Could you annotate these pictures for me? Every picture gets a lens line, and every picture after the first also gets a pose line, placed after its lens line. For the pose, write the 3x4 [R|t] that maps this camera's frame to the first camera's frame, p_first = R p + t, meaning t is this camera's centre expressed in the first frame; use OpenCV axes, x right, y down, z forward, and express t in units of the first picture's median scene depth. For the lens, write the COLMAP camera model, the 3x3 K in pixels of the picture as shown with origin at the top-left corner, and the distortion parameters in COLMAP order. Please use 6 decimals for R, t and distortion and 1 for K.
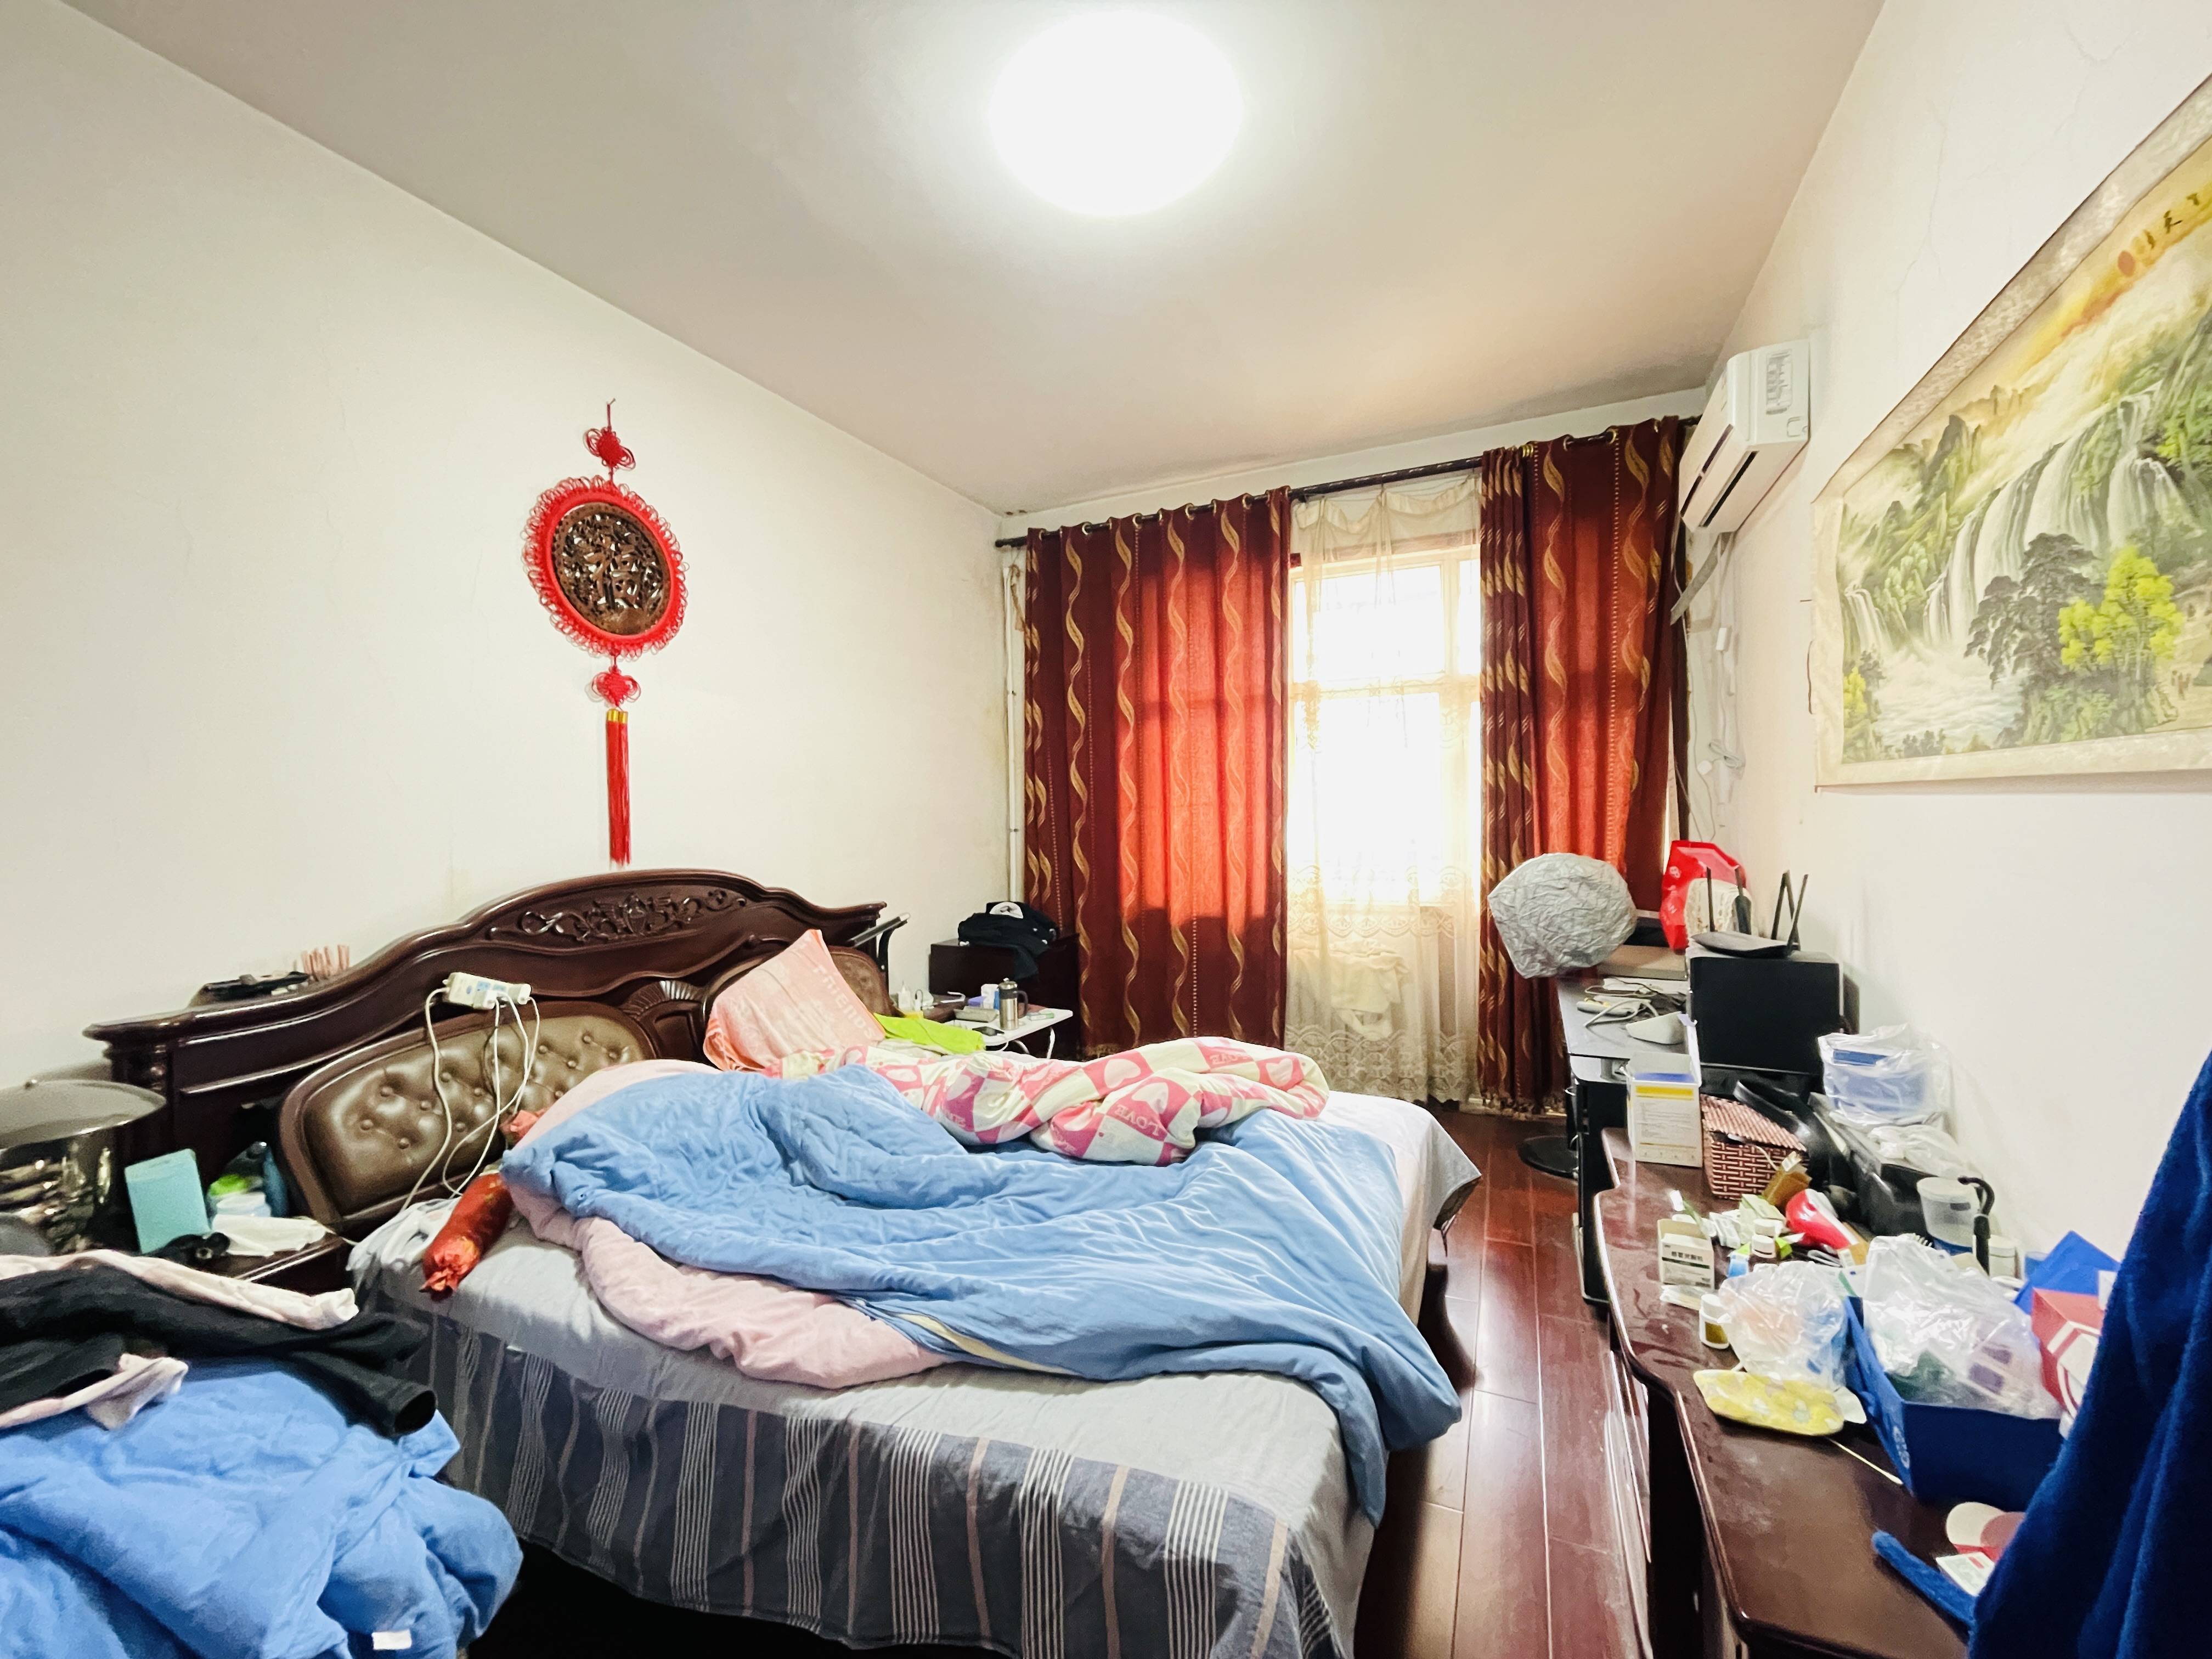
lens RADIAL K [[887.9, 0, 1106.1], [0, 887.9, 819.4], [0, 0, 1]] dist [0.000684, -0.001047]
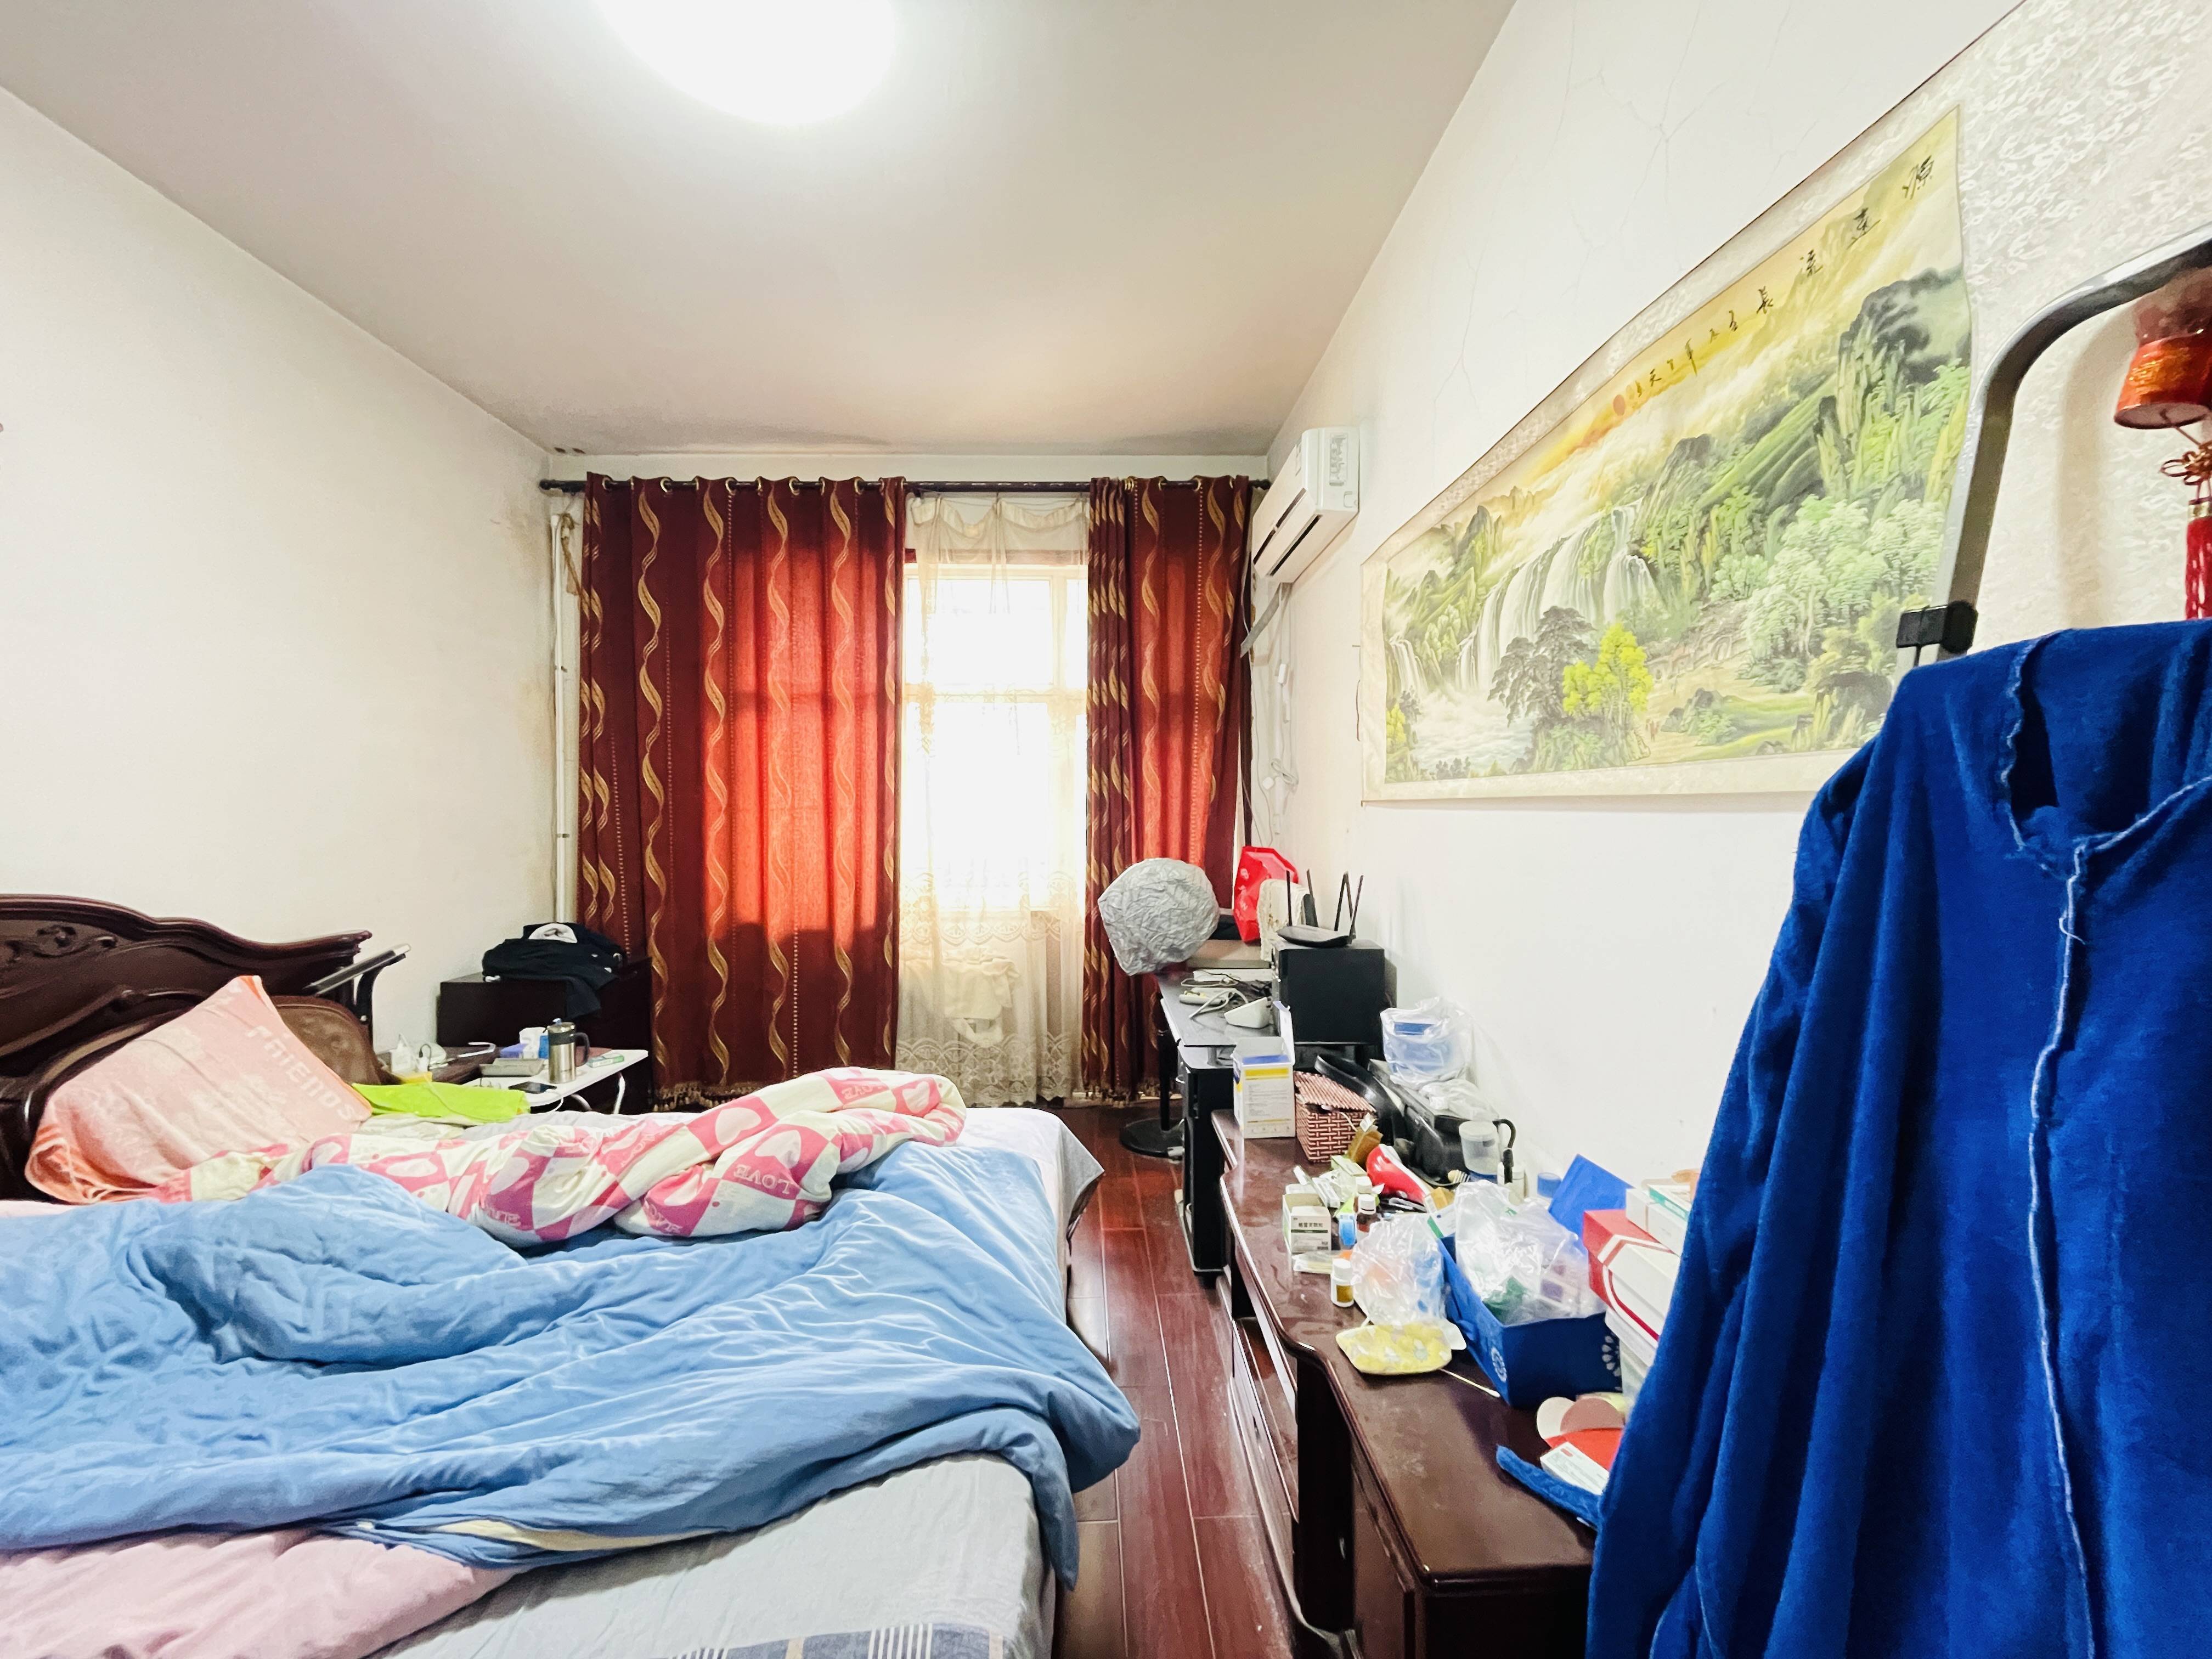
lens RADIAL K [[887.9, 0, 1102.0], [0, 887.9, 820.1], [0, 0, 1]] dist [0.000684, -0.001047]
pose [[0.894652, 0.009869, 0.446655, -0.054405], [-0.007786, 0.999949, -0.006499, -0.001529], [-0.446696, 0.002337, 0.894683, 0.090403]]
